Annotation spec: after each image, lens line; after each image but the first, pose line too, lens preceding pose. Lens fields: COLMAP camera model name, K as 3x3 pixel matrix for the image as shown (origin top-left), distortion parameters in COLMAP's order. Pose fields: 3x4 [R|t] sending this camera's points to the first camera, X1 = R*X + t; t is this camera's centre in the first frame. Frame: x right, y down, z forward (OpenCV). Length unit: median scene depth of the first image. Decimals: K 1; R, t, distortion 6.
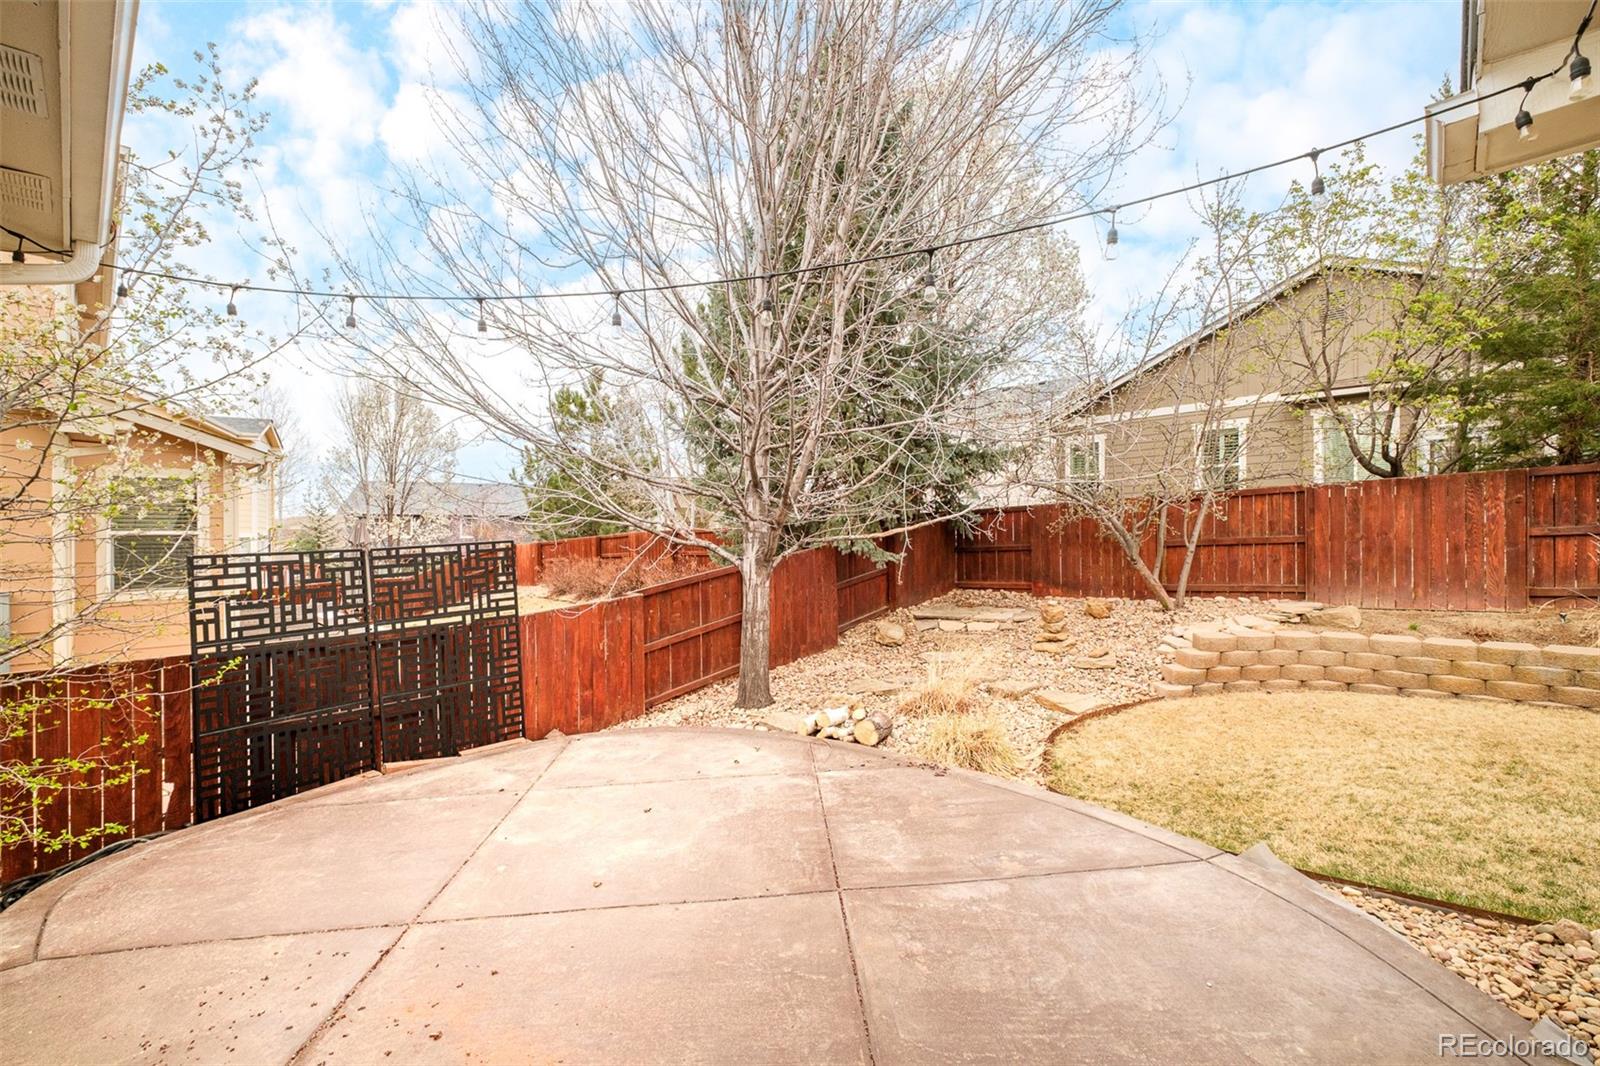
lens RADIAL K [[694.5, 0, 797.1], [0, 694.5, 539.5], [0, 0, 1]] dist [-0.006223, 0.000070]
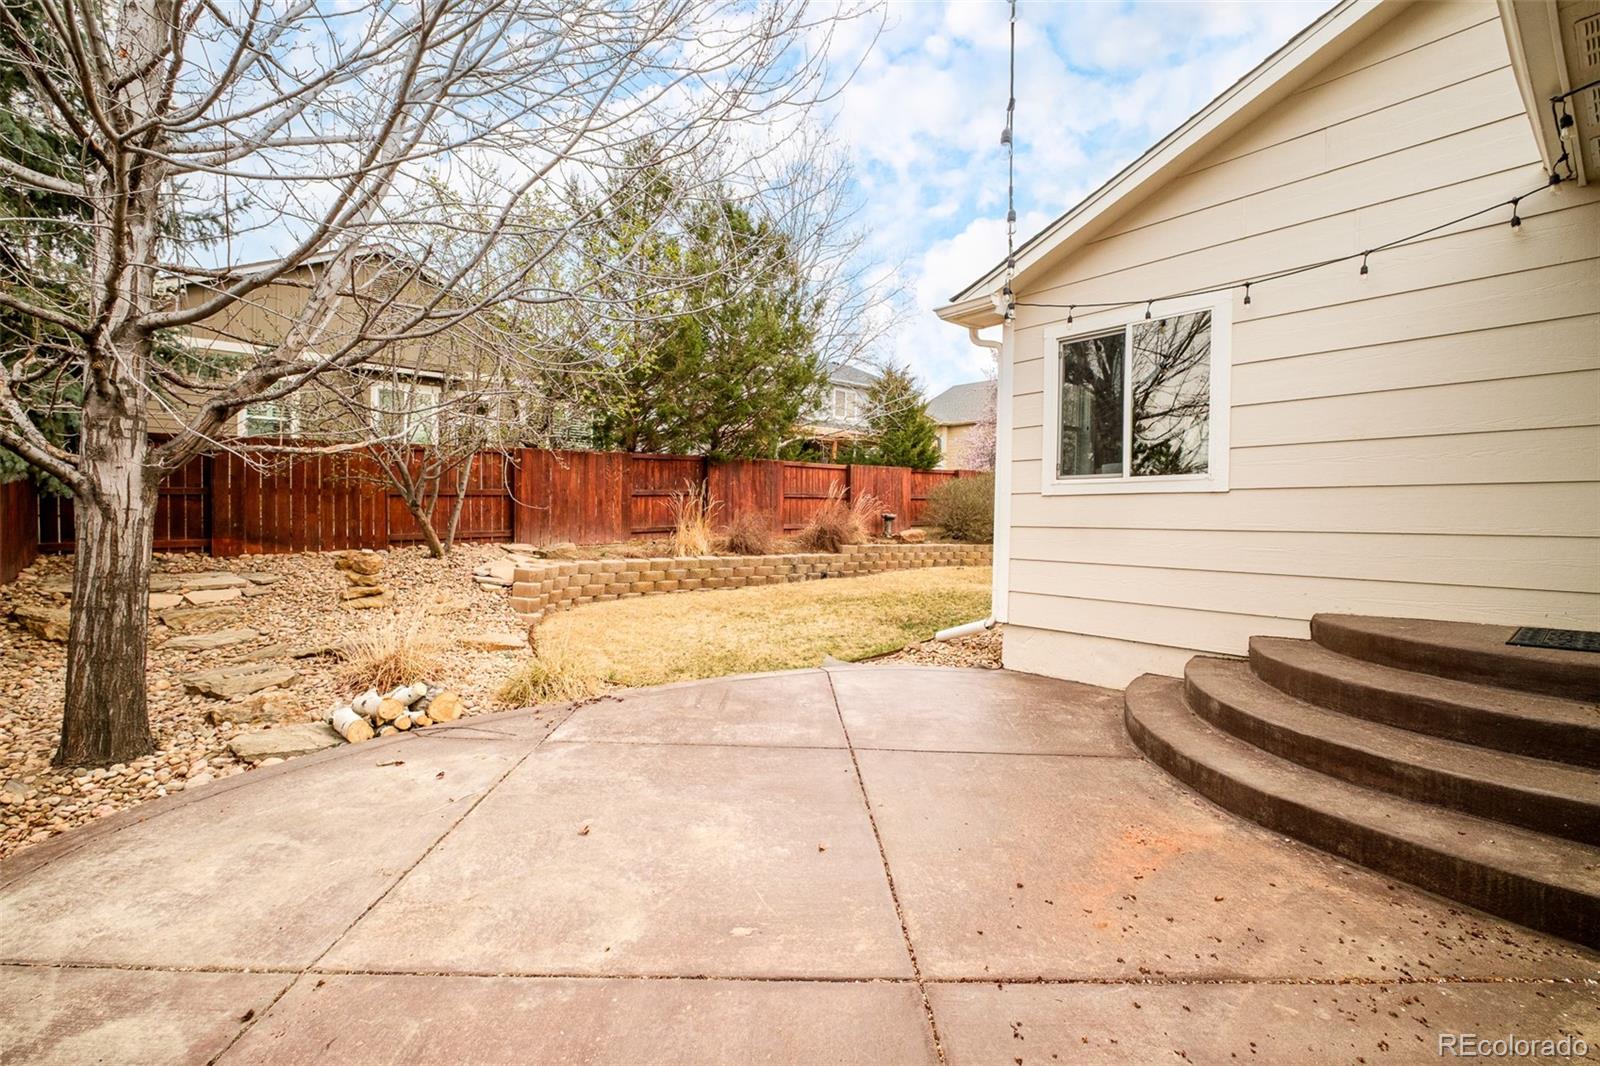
lens RADIAL K [[694.5, 0, 789.2], [0, 694.5, 533.6], [0, 0, 1]] dist [-0.006223, 0.000070]
pose [[0.120752, -0.010191, 0.992630, -0.482190], [-0.013695, 0.999835, 0.011930, 0.058070], [-0.992588, -0.015034, 0.120592, 0.423685]]
